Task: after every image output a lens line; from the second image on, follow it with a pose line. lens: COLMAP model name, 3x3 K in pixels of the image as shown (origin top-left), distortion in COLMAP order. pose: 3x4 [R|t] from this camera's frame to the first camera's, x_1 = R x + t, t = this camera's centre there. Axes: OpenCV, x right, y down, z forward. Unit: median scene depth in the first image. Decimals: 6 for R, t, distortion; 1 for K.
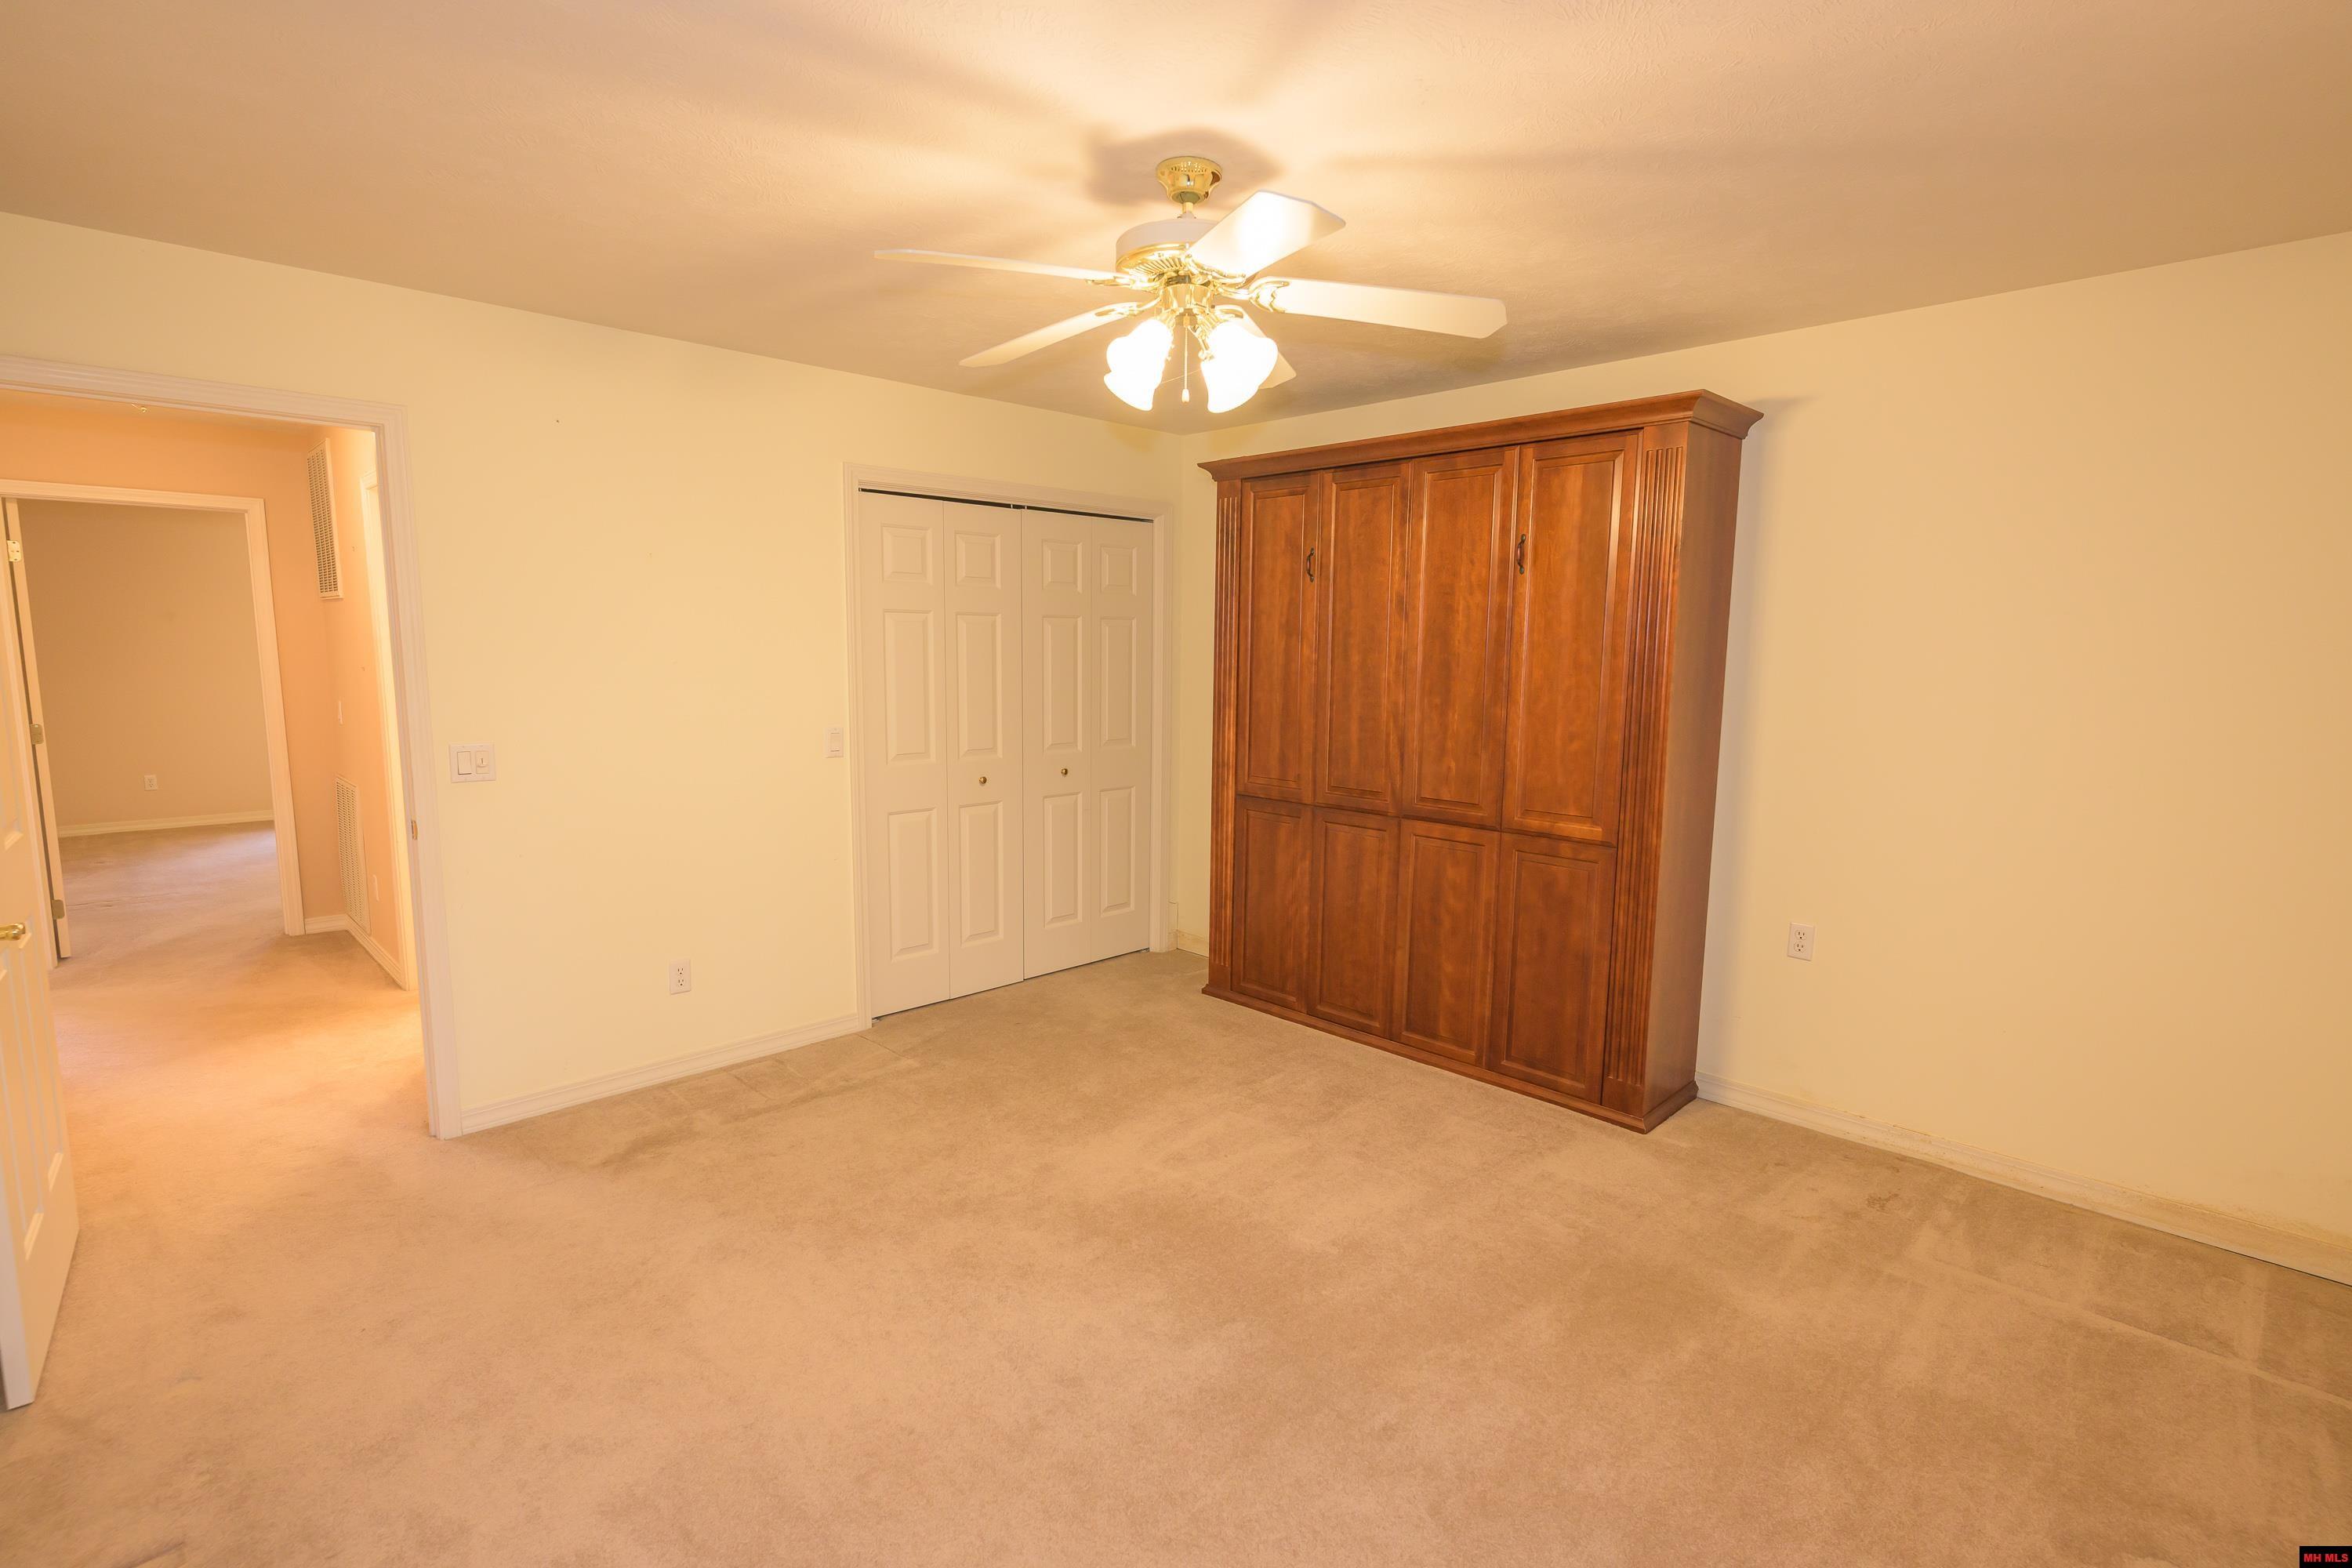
lens RADIAL K [[1121.5, 0, 1167.9], [0, 1121.5, 788.4], [0, 0, 1]] dist [0.000222, 0.000305]
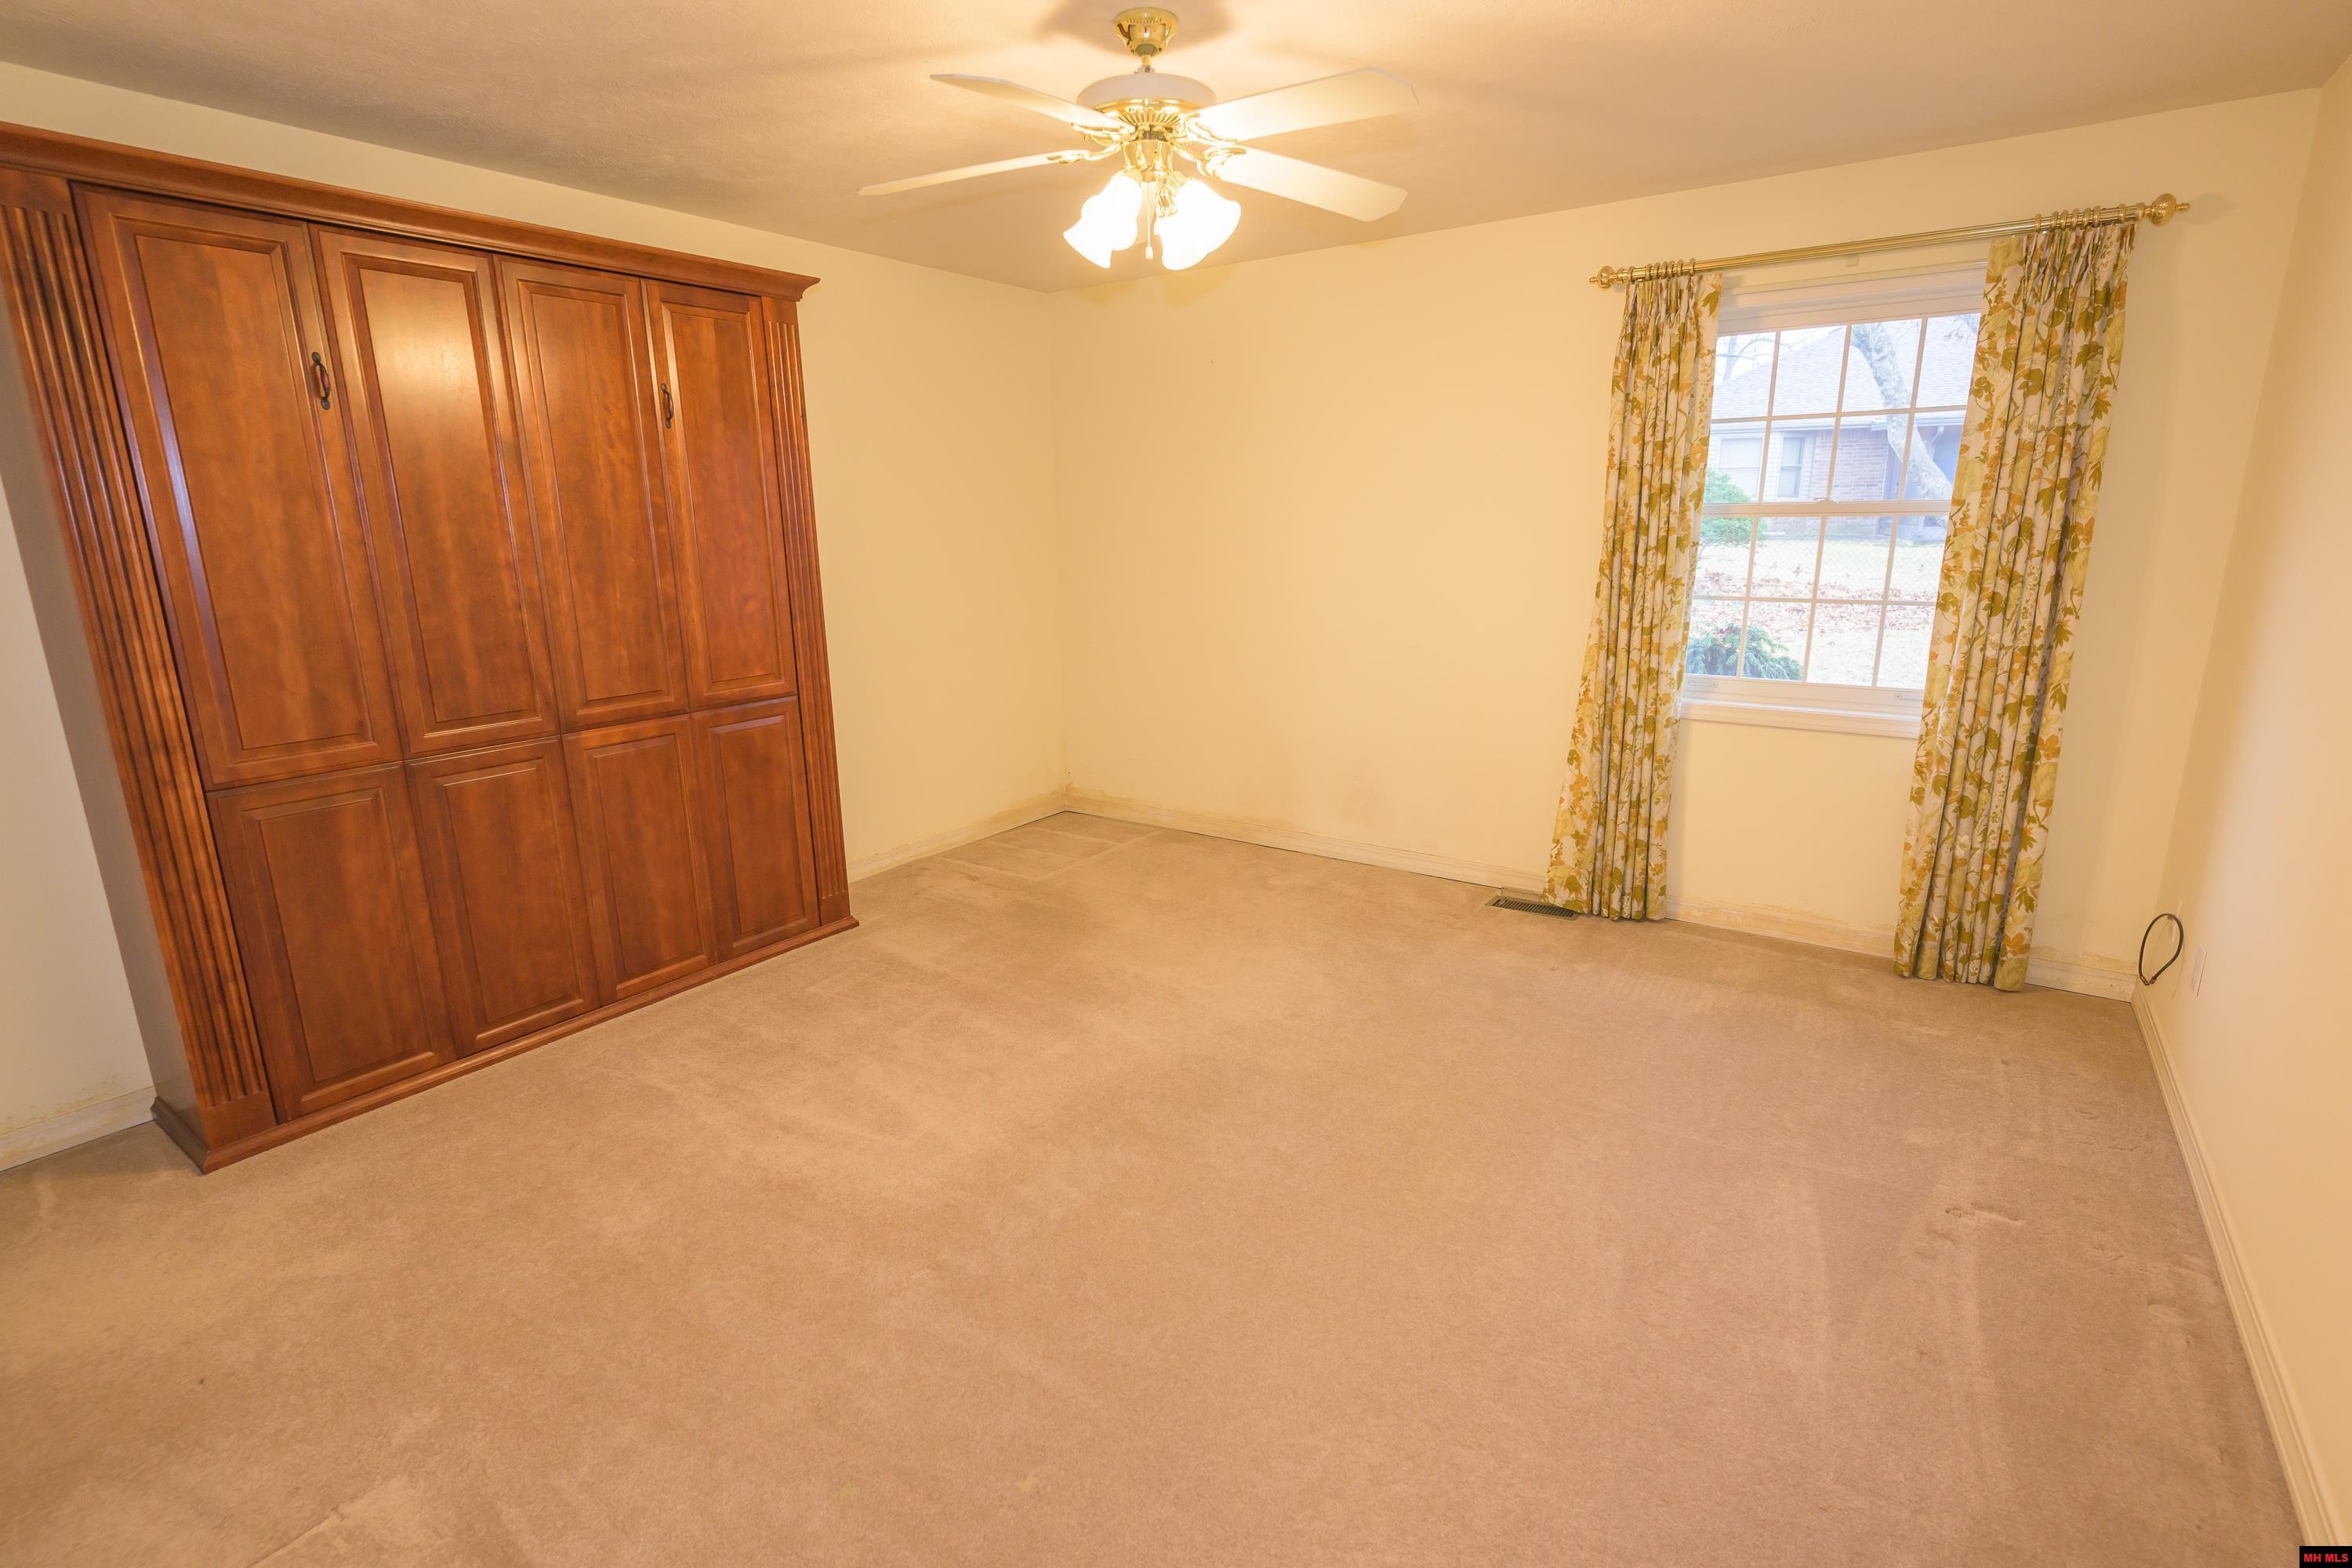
lens RADIAL K [[1121.5, 0, 1167.9], [0, 1121.5, 788.4], [0, 0, 1]] dist [0.000222, 0.000305]
pose [[-0.186472, -0.241981, 0.952194, -0.665585], [0.141928, 0.952392, 0.269825, -0.094685], [-0.972155, 0.185458, -0.143251, 0.746400]]
